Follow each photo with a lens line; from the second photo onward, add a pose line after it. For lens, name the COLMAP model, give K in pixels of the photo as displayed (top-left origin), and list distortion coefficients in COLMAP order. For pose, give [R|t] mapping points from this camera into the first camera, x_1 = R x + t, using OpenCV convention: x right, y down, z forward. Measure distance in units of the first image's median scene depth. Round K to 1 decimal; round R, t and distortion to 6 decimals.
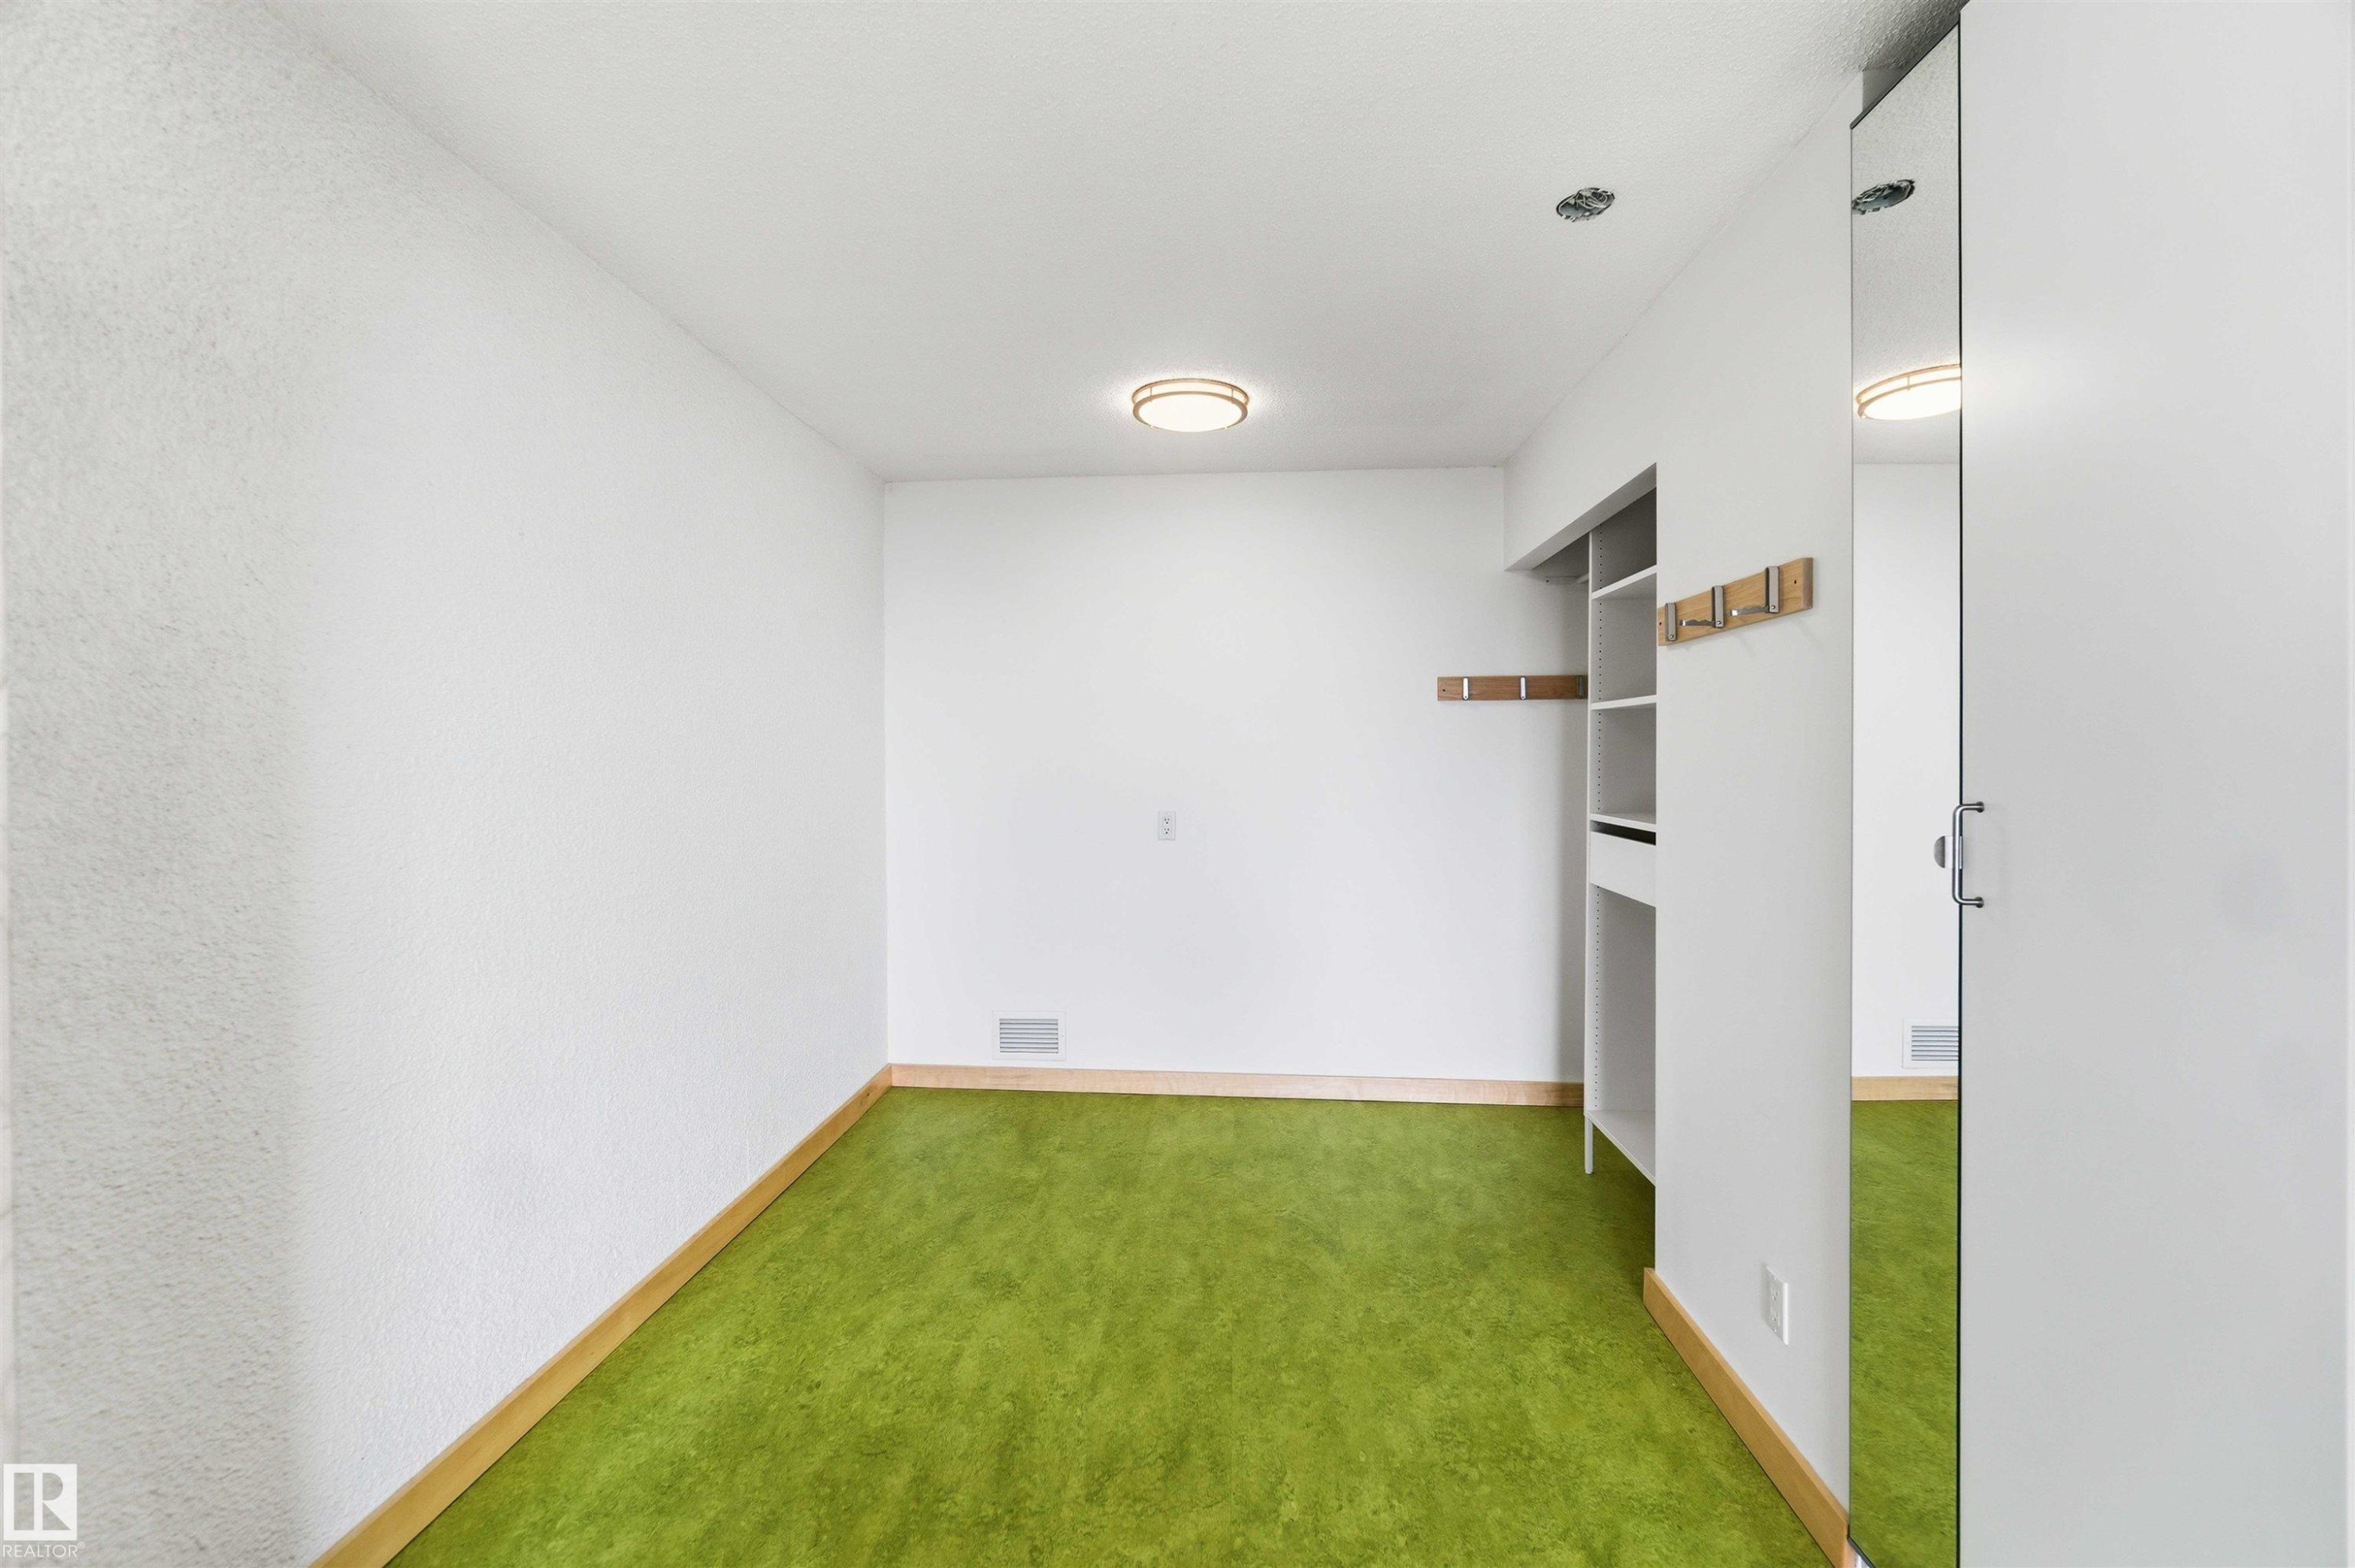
lens RADIAL K [[1029.1, 0, 1178.9], [0, 1029.1, 773.5], [0, 0, 1]] dist [-0.001383, 0.000252]
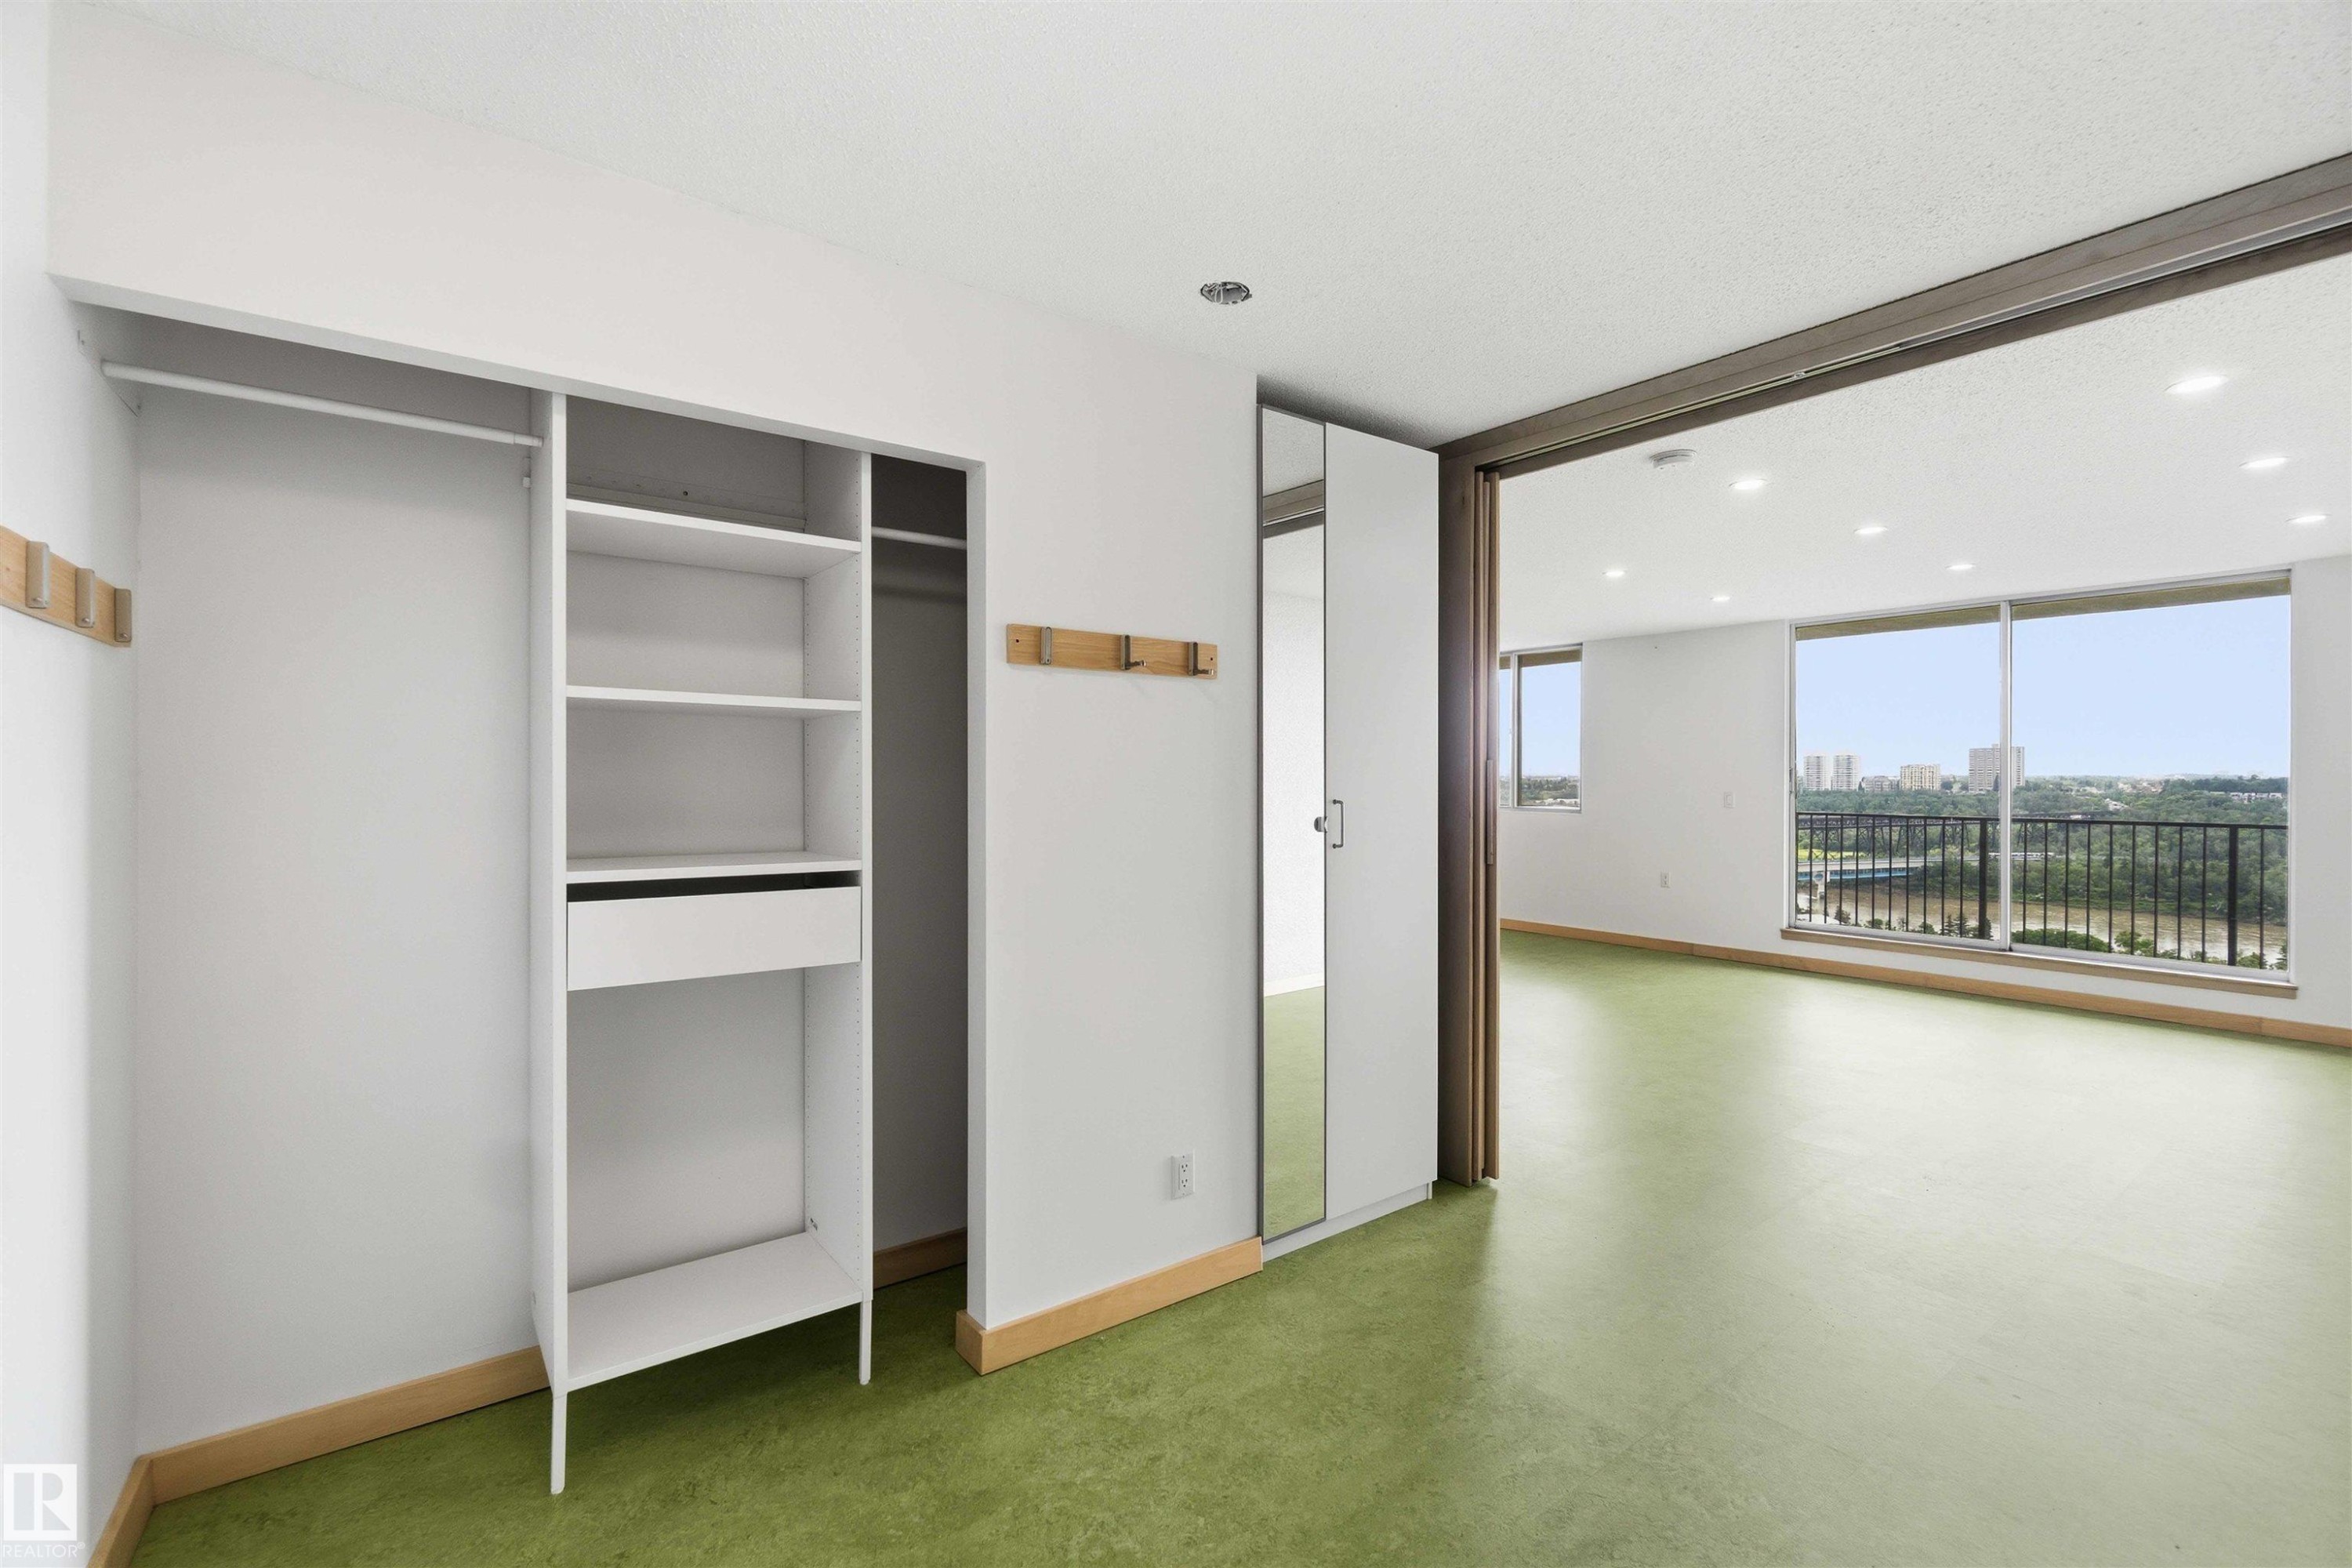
lens RADIAL K [[1027.9, 0, 1171.2], [0, 1027.9, 781.1], [0, 0, 1]] dist [-0.001383, 0.000252]
pose [[-0.649543, -0.001154, 0.760324, -0.387003], [0.009422, 0.999910, 0.009567, -0.020784], [-0.760267, 0.013378, -0.649473, 1.612967]]
